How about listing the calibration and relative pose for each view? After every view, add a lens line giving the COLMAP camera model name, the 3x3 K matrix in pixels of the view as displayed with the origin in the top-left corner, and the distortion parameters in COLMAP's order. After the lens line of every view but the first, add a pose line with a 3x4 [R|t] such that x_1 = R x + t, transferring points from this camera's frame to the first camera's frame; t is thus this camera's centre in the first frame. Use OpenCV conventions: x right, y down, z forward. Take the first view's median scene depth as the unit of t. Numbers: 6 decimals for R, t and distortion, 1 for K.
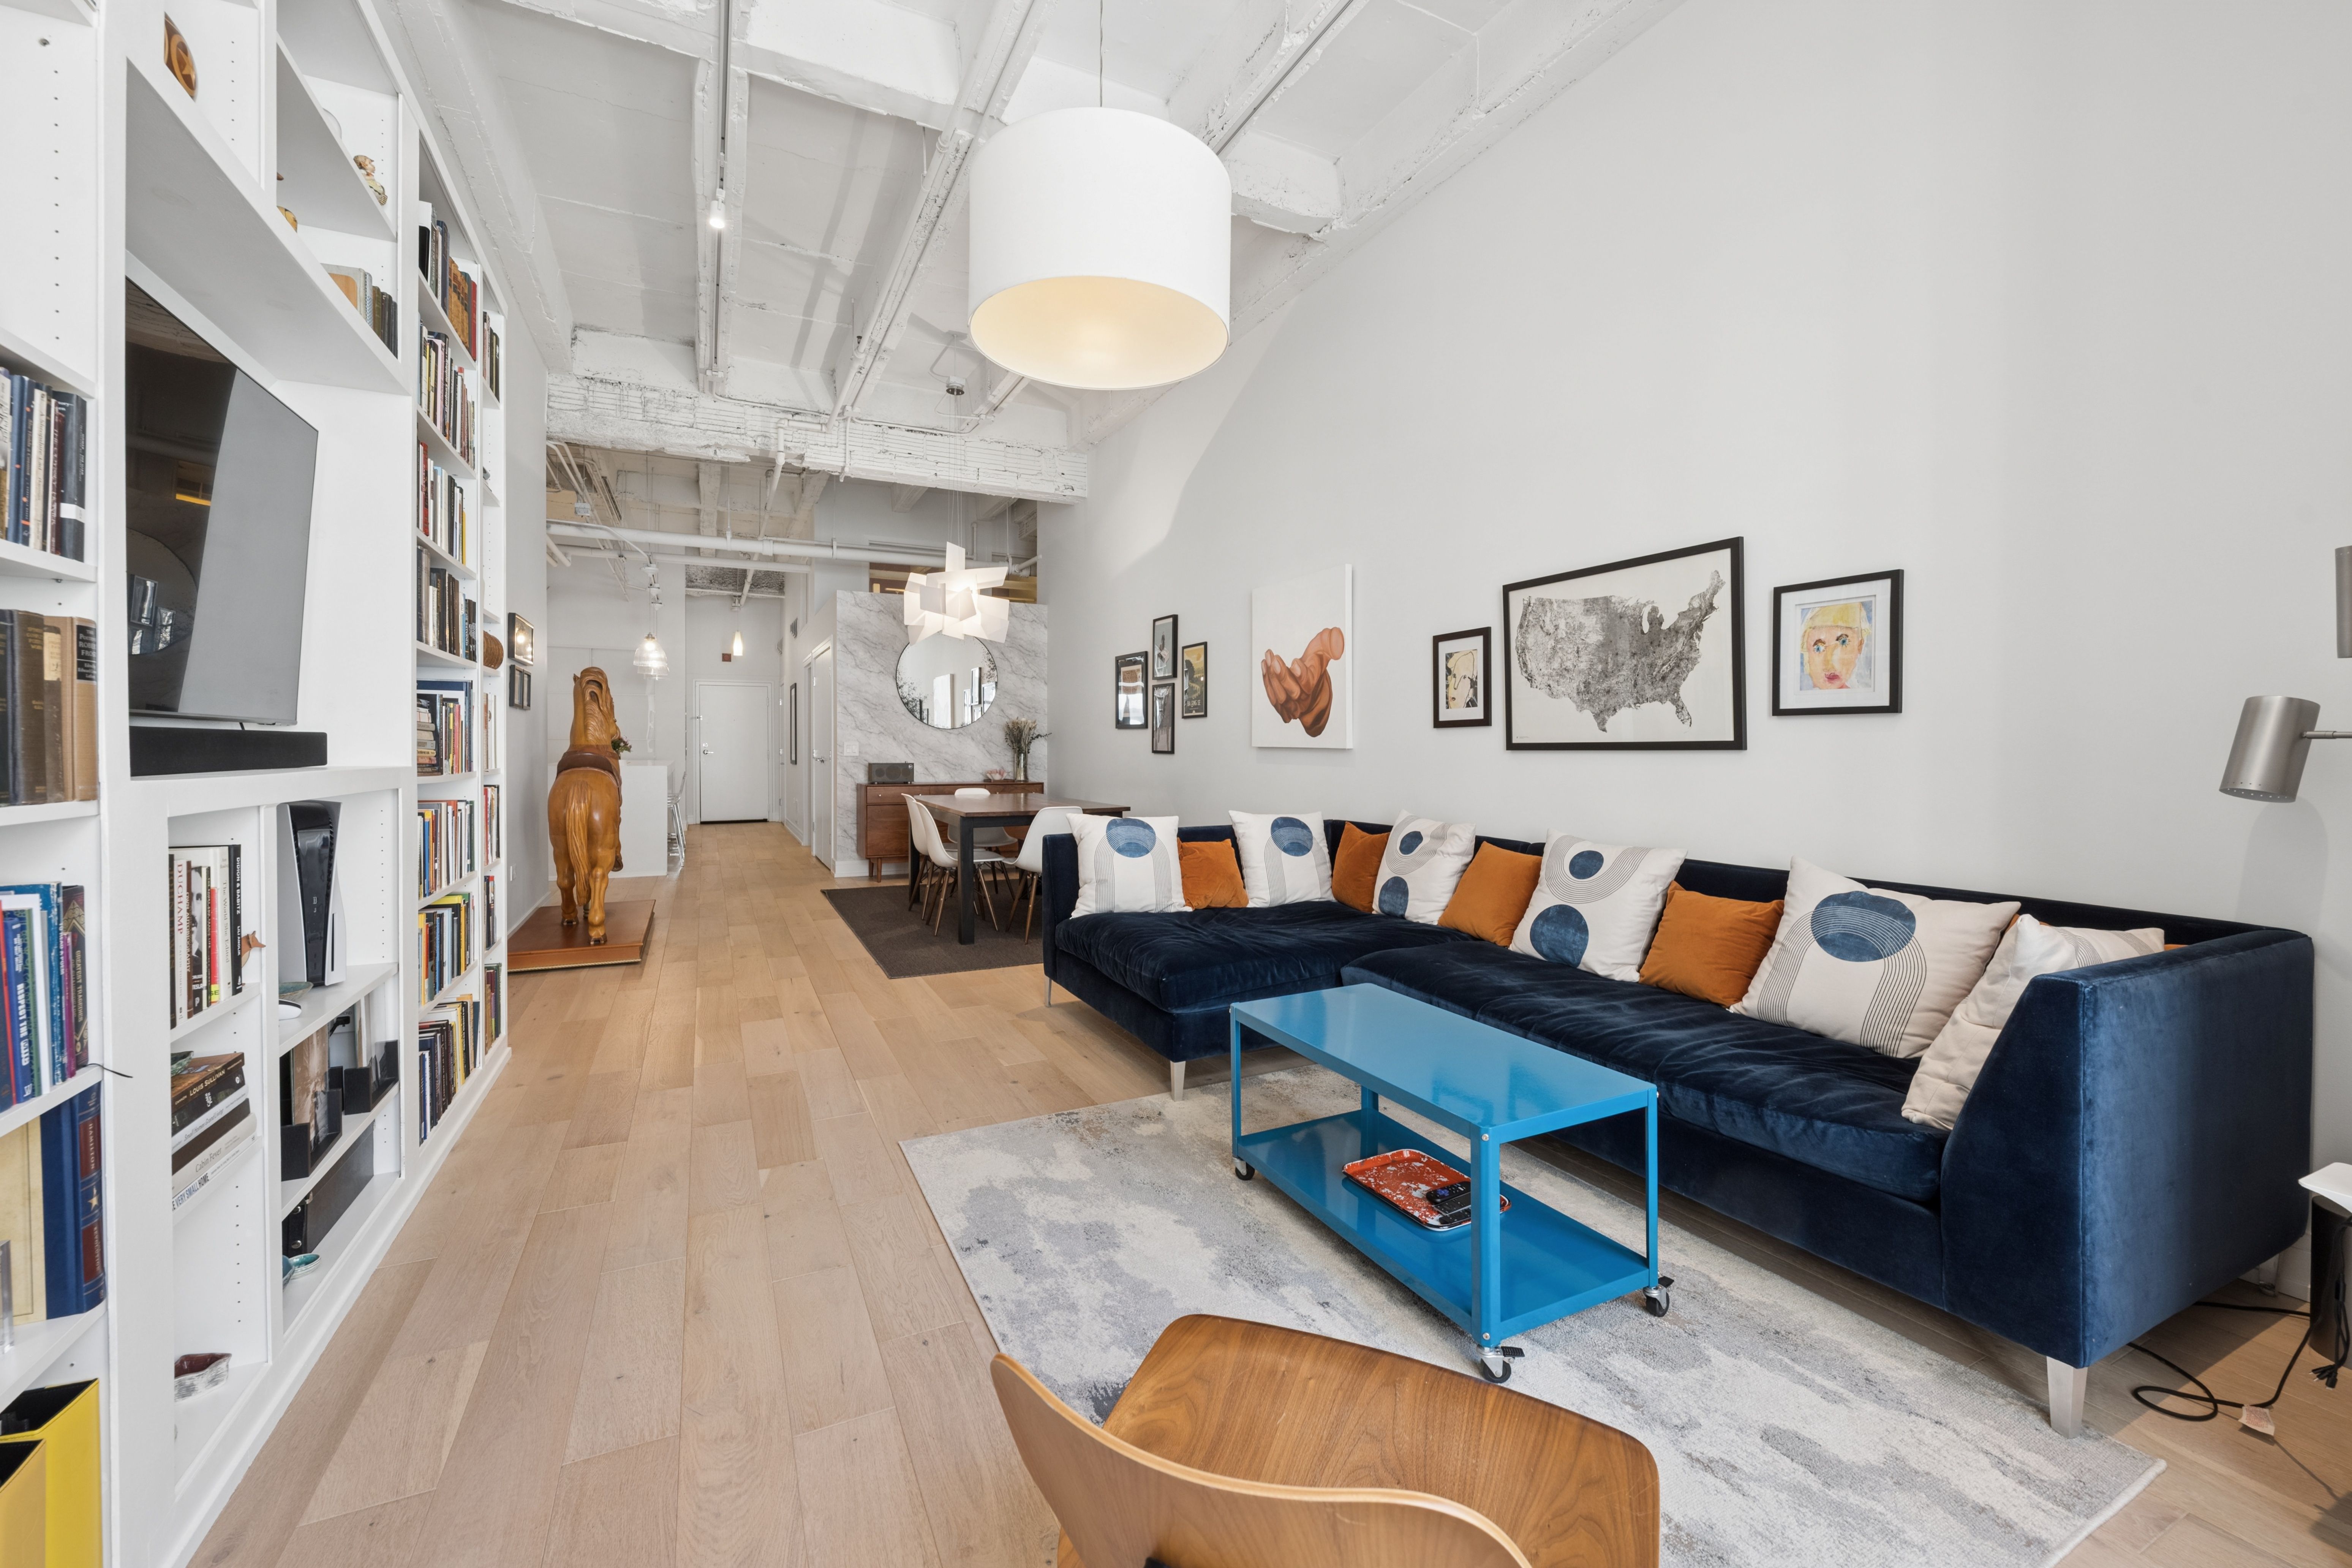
lens RADIAL K [[944.1, 0, 1176.7], [0, 944.1, 768.5], [0, 0, 1]] dist [-0.001622, 0.000092]
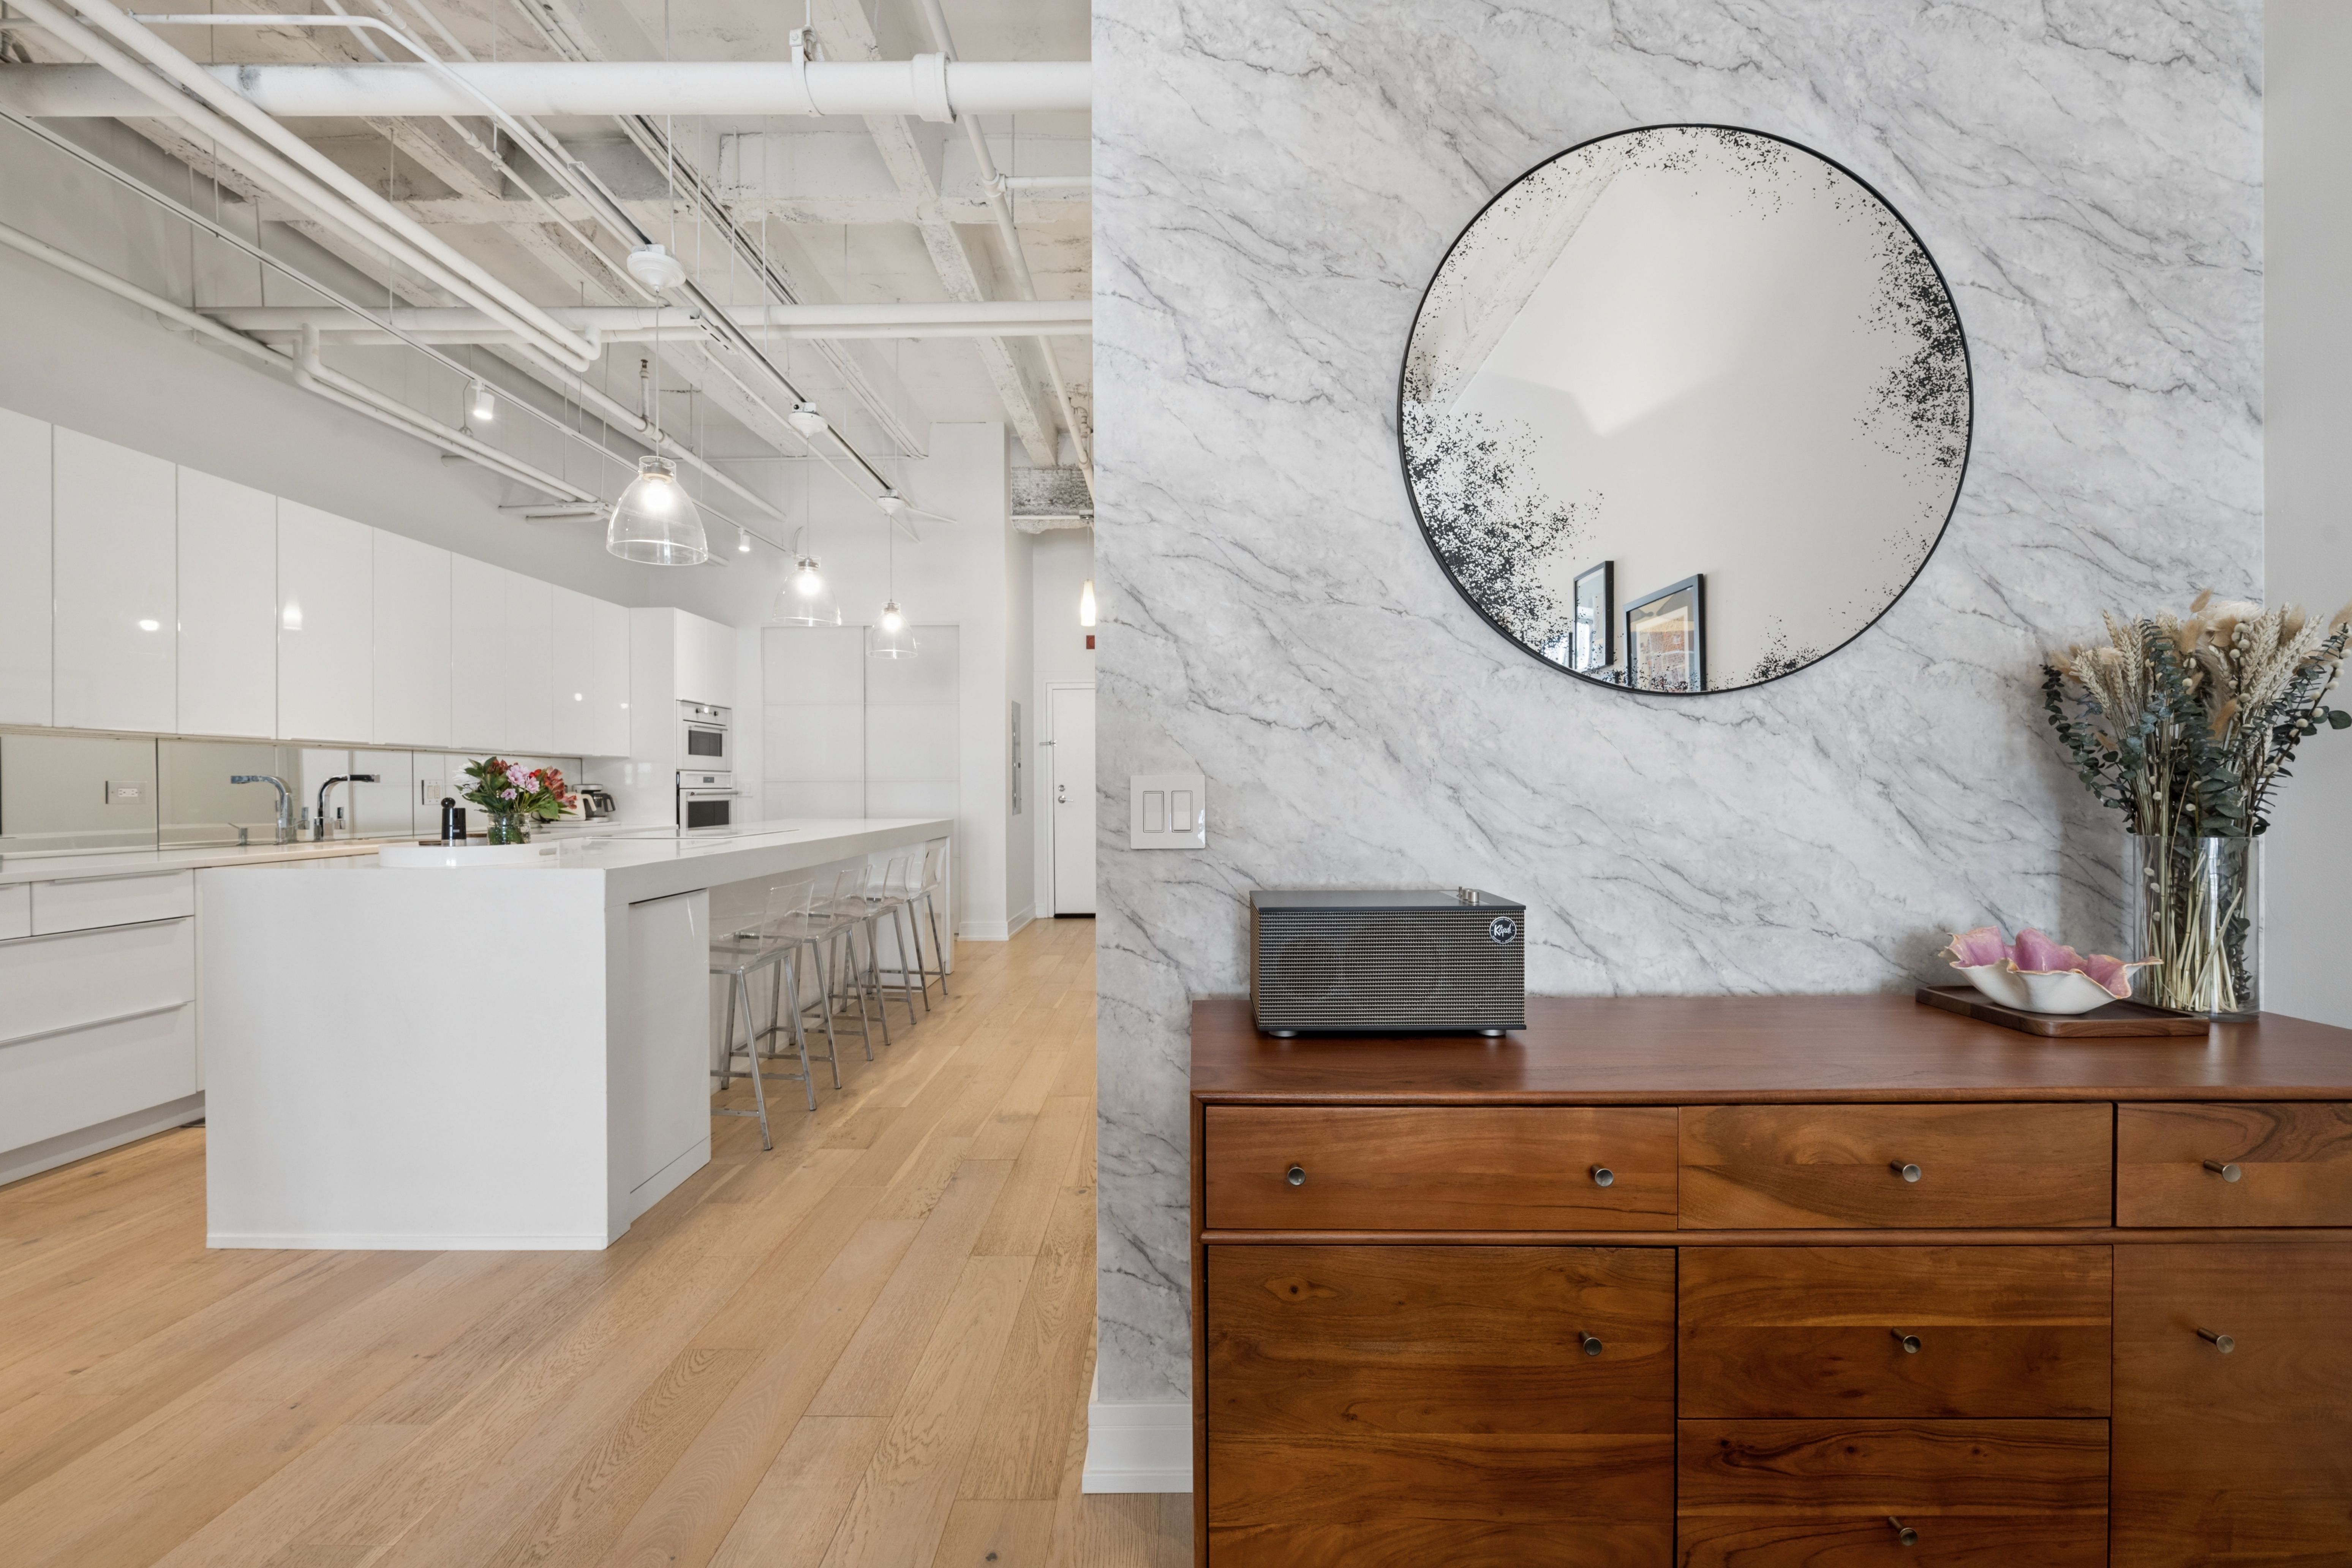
lens RADIAL K [[949.4, 0, 1181.7], [0, 949.4, 792.4], [0, 0, 1]] dist [-0.003580, -0.000179]
pose [[0.888509, -0.006086, -0.458818, -0.411960], [-0.000974, 0.999885, -0.015148, -0.035014], [0.458857, 0.013906, 0.888401, 1.344293]]
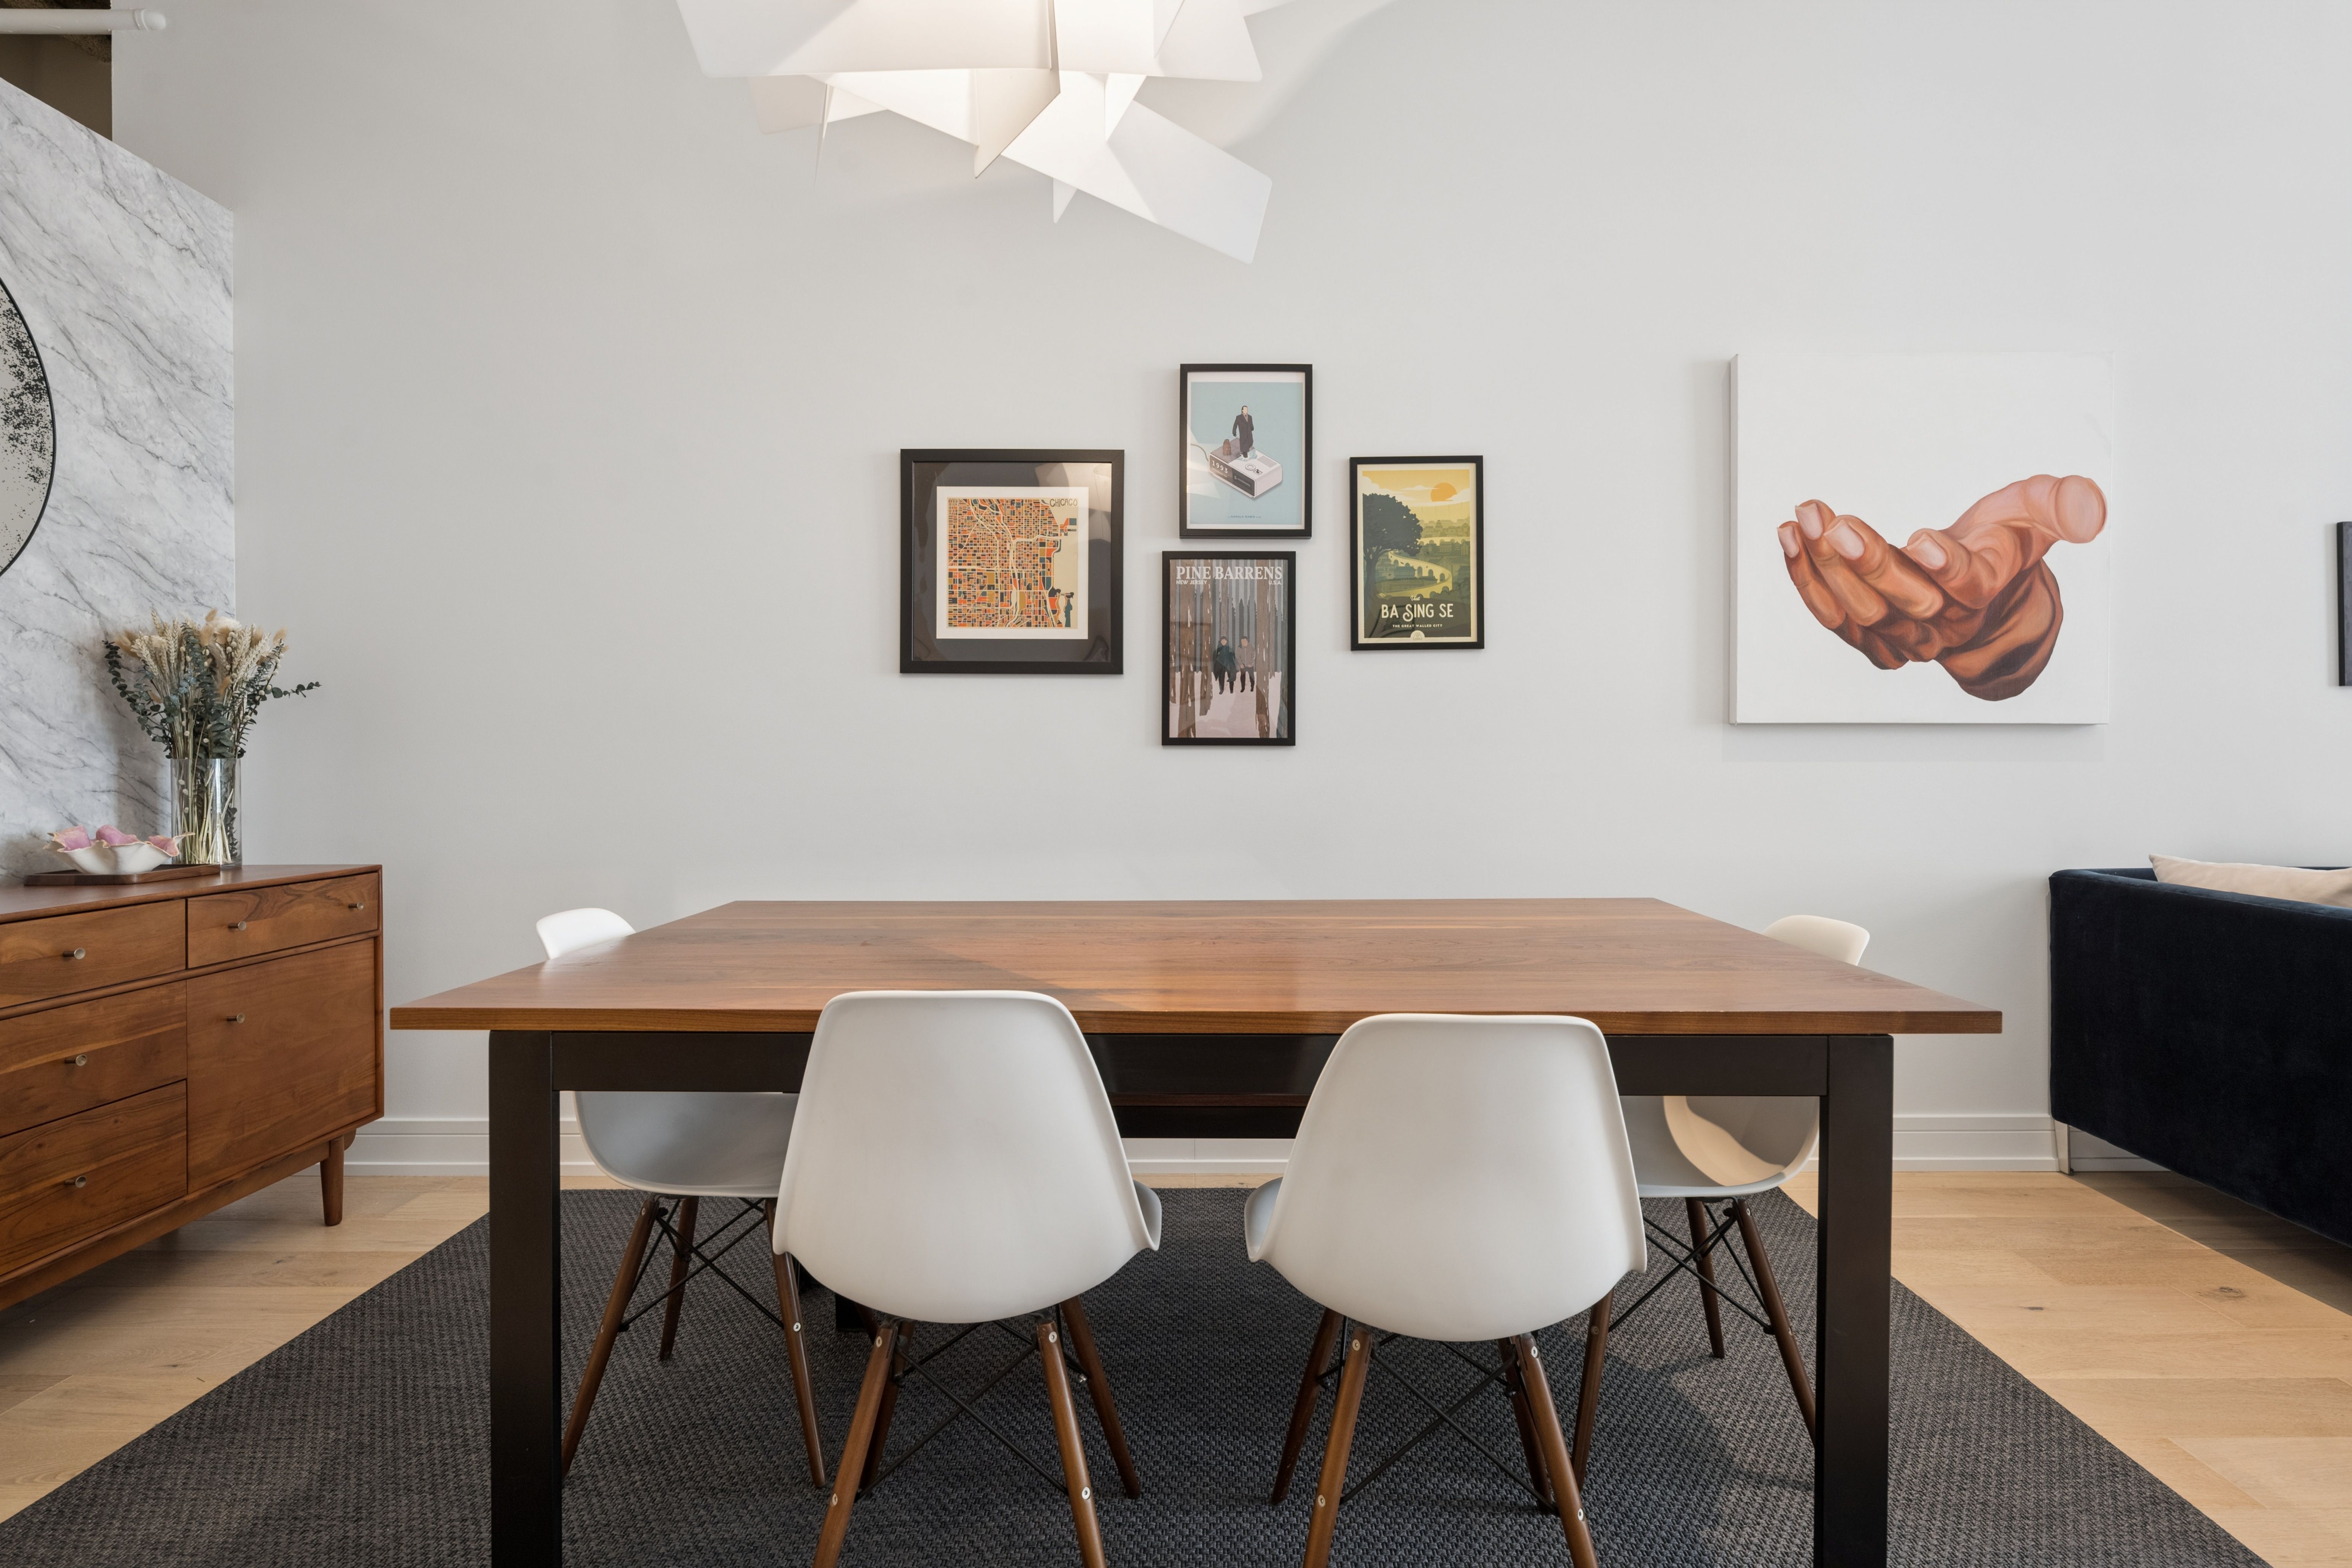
lens RADIAL K [[1156.9, 0, 1181.1], [0, 1156.9, 767.3], [0, 0, 1]] dist [-0.001316, 0.000300]
pose [[0.458152, -0.010924, 0.888807, -0.544222], [0.027583, 0.999618, -0.001932, -0.010195], [-0.888446, 0.025401, 0.458279, 1.079062]]
